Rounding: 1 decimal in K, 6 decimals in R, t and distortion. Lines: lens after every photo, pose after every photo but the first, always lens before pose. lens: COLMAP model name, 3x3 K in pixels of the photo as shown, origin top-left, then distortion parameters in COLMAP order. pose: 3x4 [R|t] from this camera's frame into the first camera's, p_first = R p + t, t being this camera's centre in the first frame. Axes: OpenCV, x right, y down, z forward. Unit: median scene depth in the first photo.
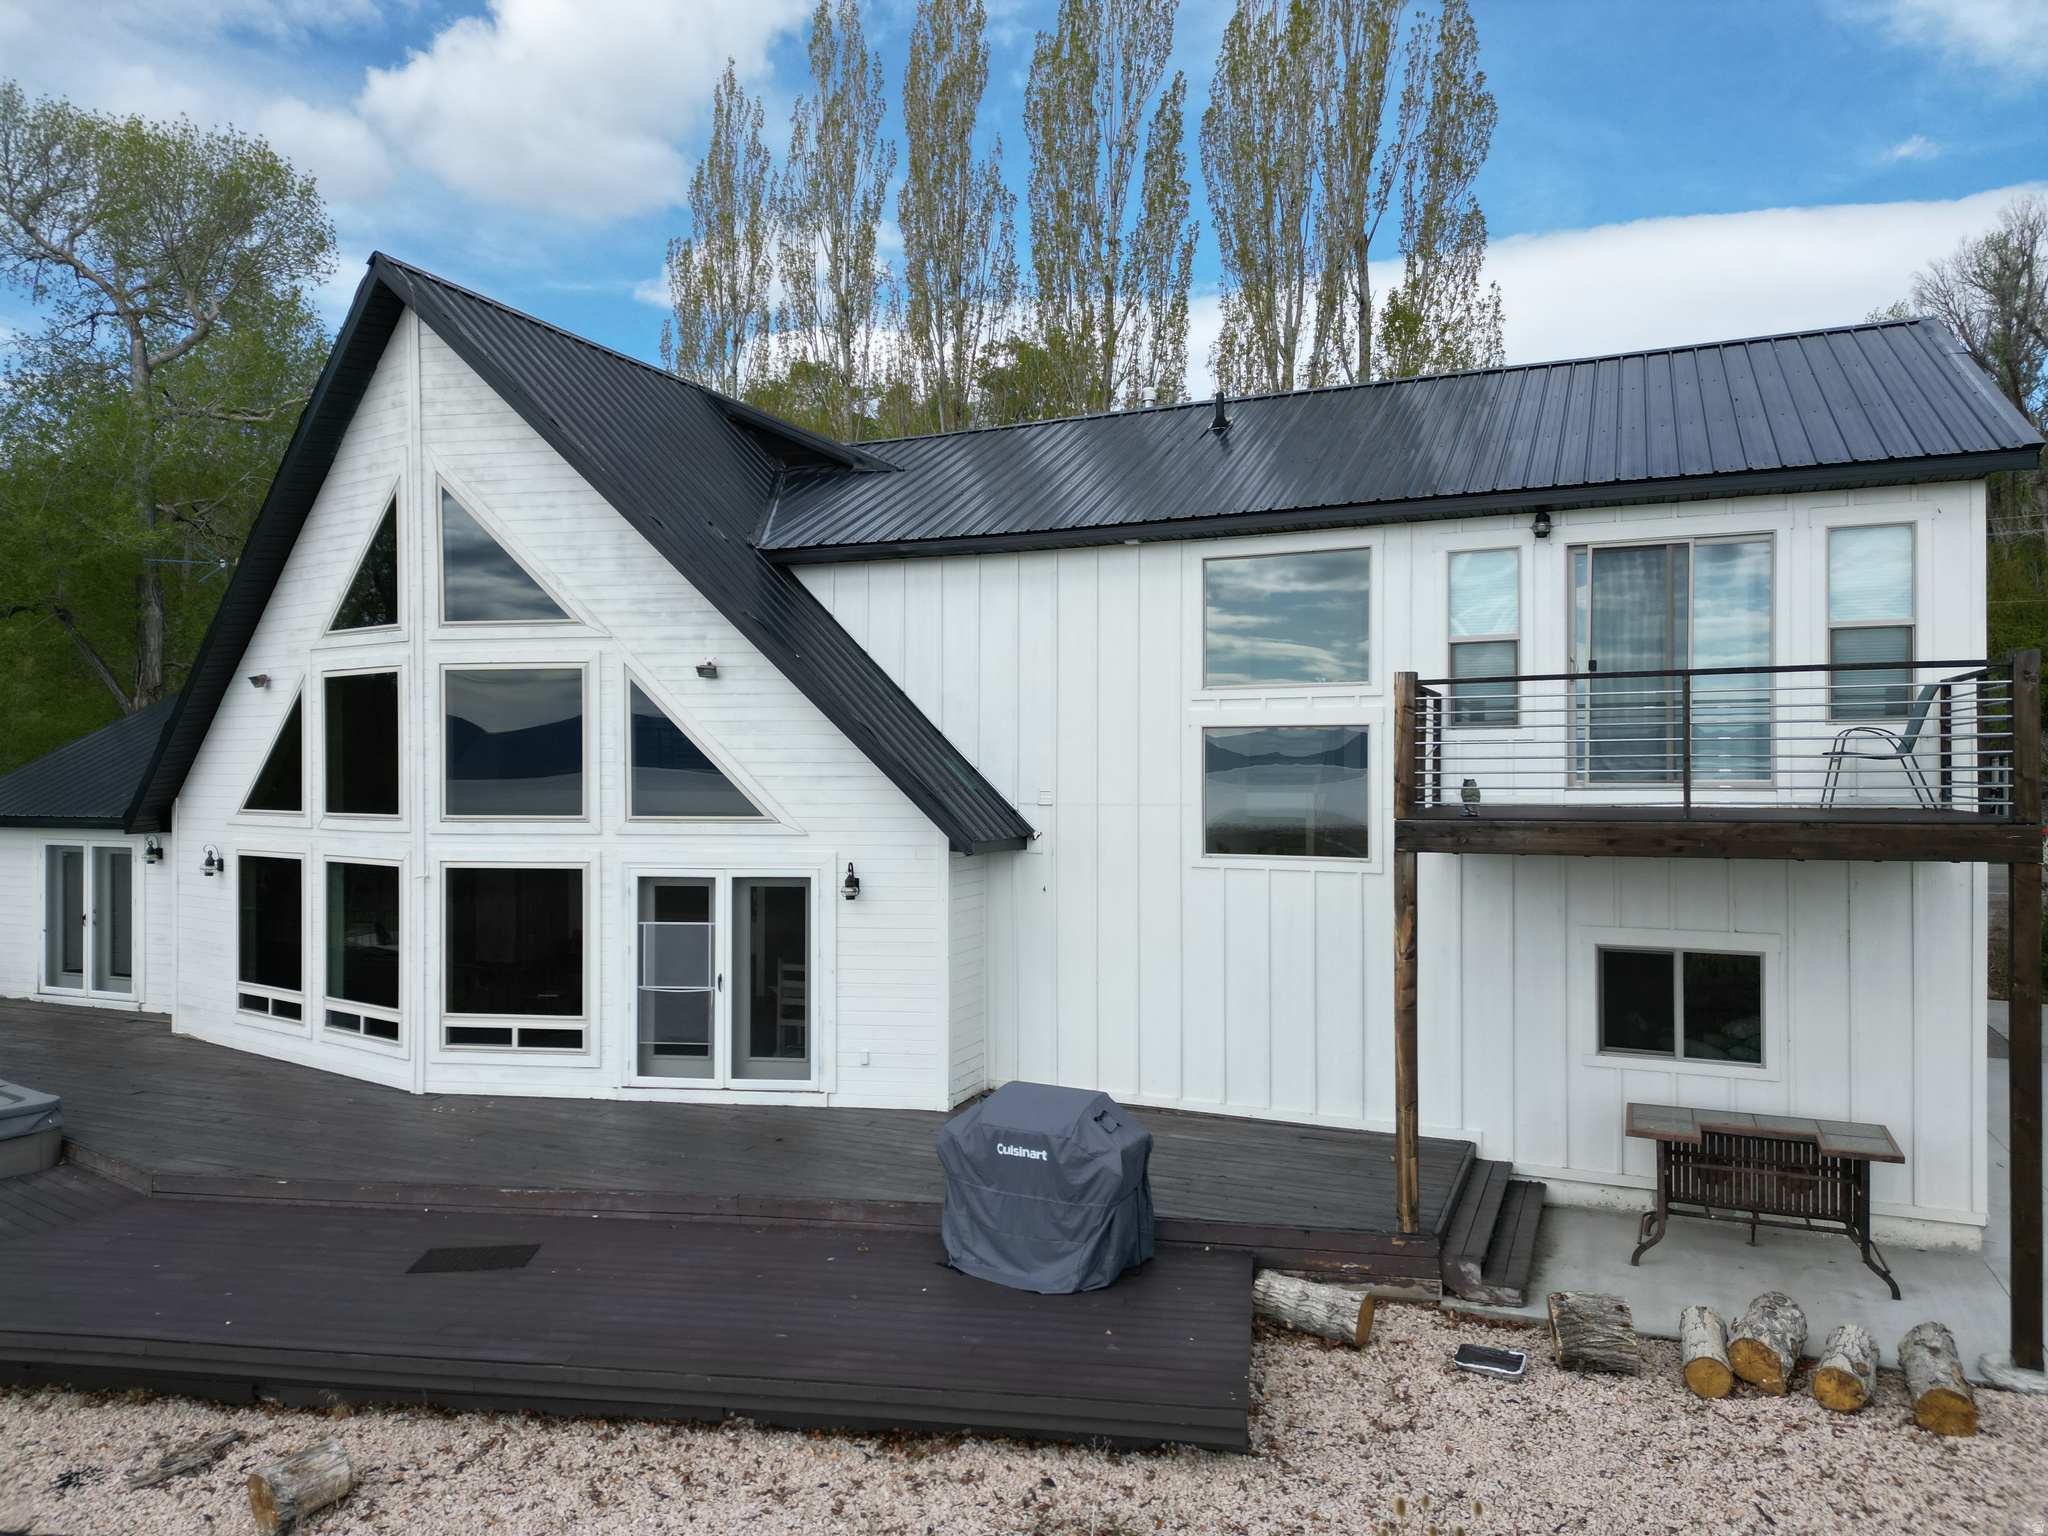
lens RADIAL K [[1410.1, 0, 1020.9], [0, 1410.1, 770.7], [0, 0, 1]] dist [0.093040, -0.088836]
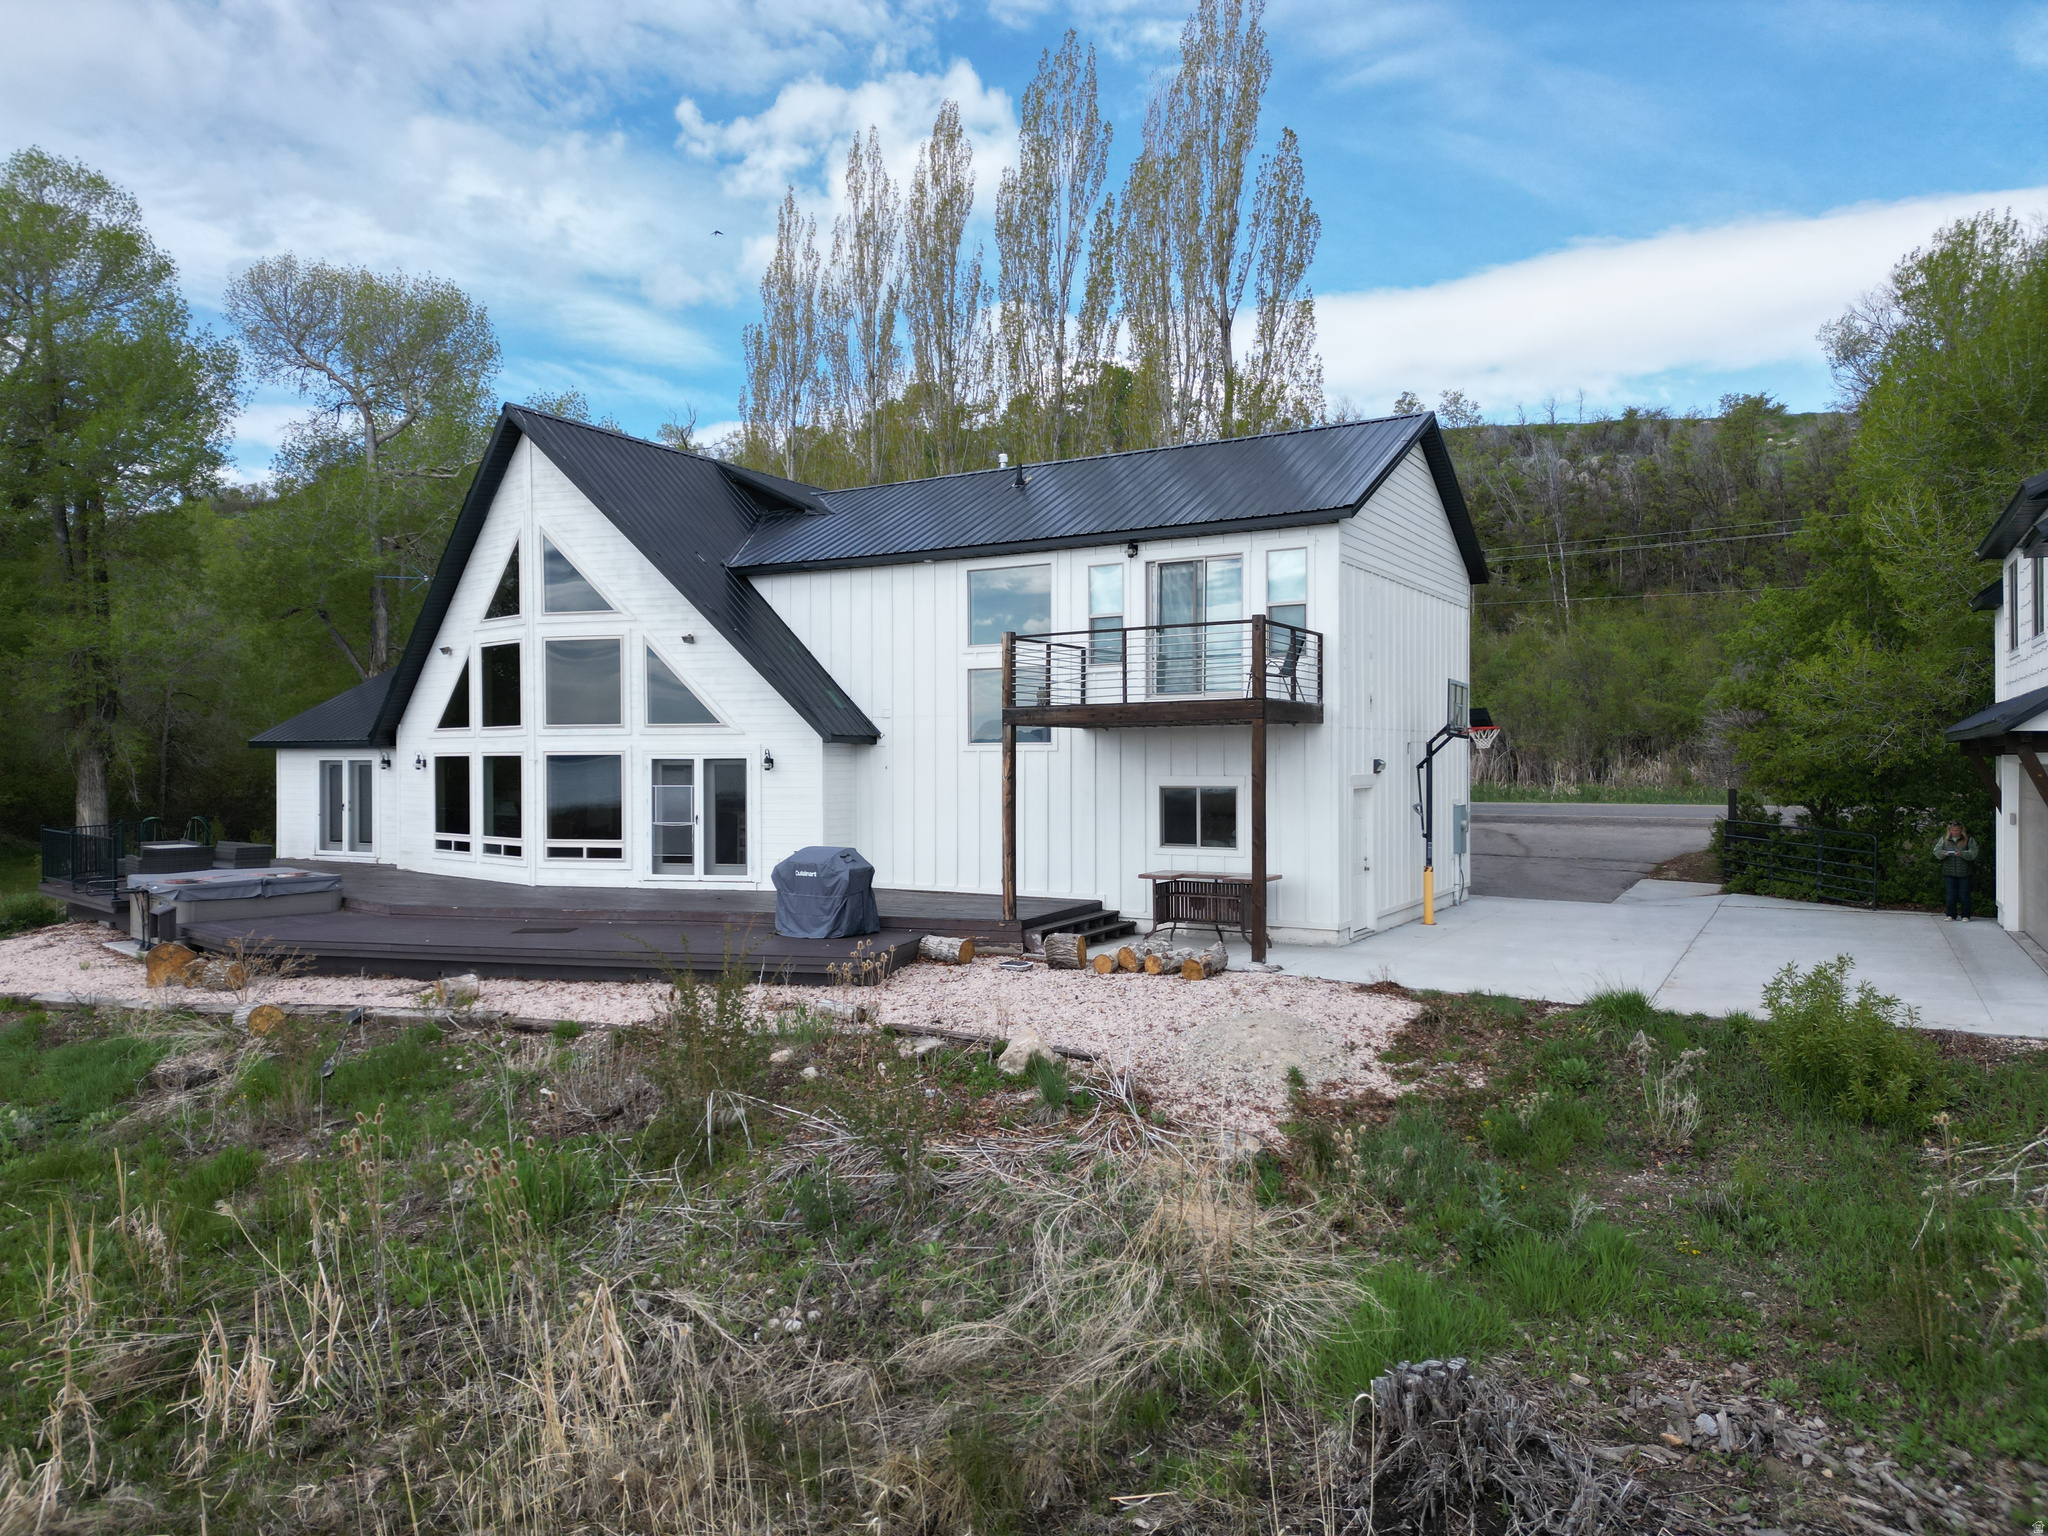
lens RADIAL K [[1410.1, 0, 1020.9], [0, 1410.1, 770.7], [0, 0, 1]] dist [0.093040, -0.088836]
pose [[0.993394, -0.000968, -0.114746, 0.359644], [0.001414, 0.999992, 0.003810, 0.079599], [0.114741, -0.003947, 0.993388, -0.635445]]
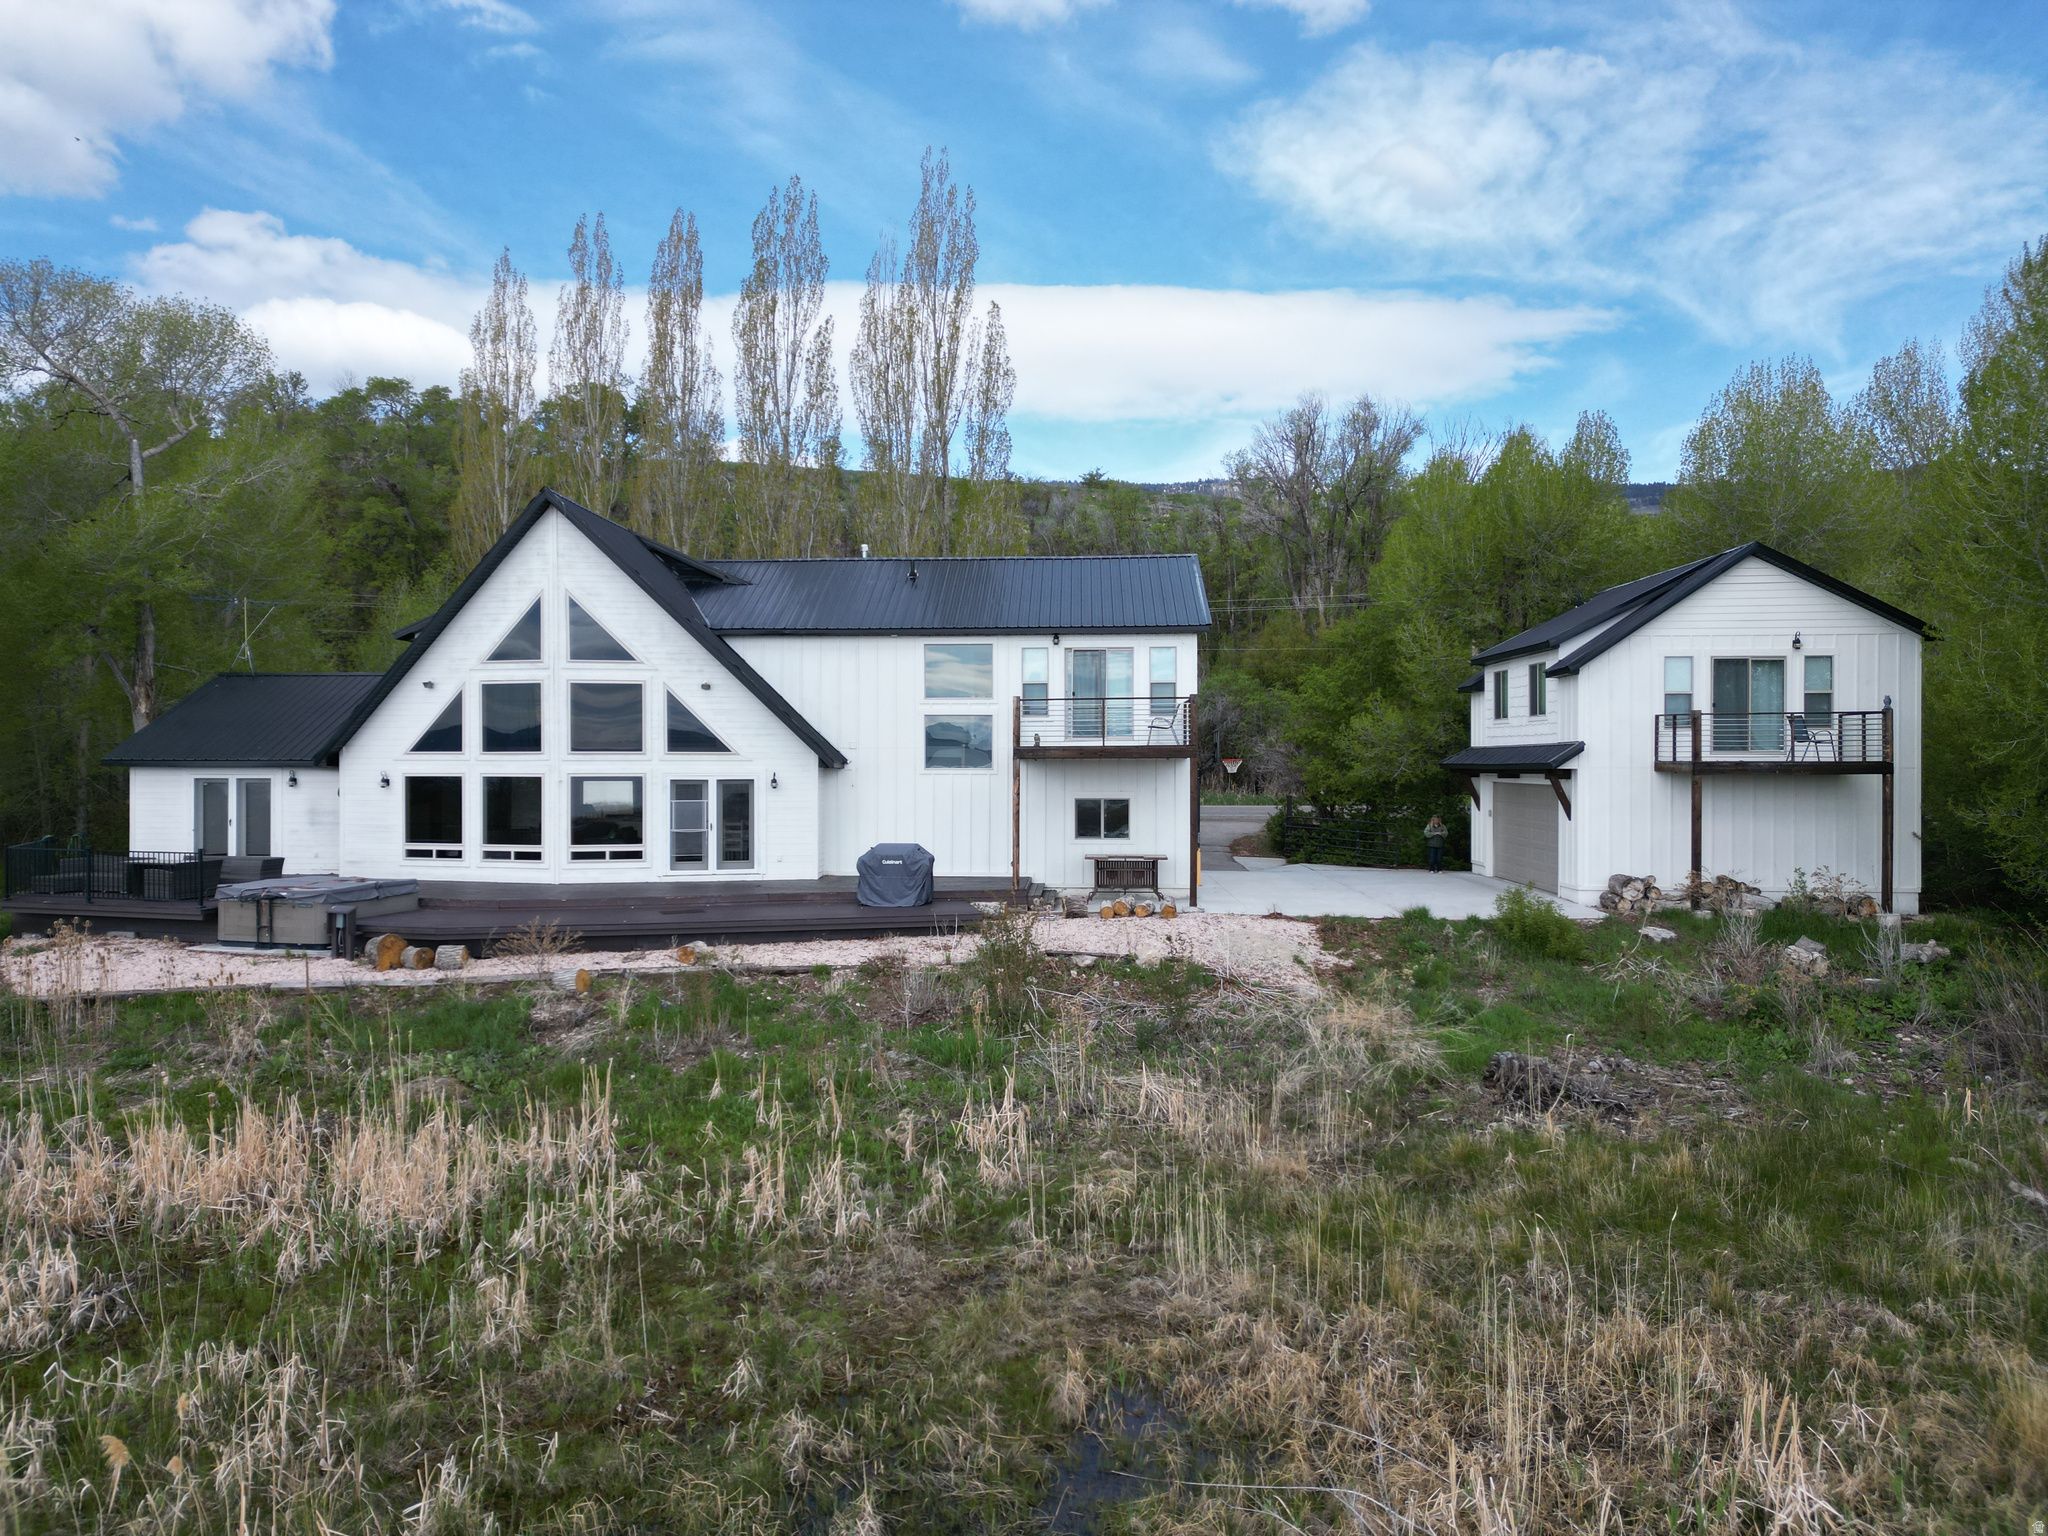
lens RADIAL K [[1410.1, 0, 1020.9], [0, 1410.1, 770.7], [0, 0, 1]] dist [0.093040, -0.088836]
pose [[0.936250, 0.000173, 0.351334, -0.510596], [-0.000830, 0.999998, 0.001720, 0.054405], [-0.351333, -0.001902, 0.936249, -1.183250]]
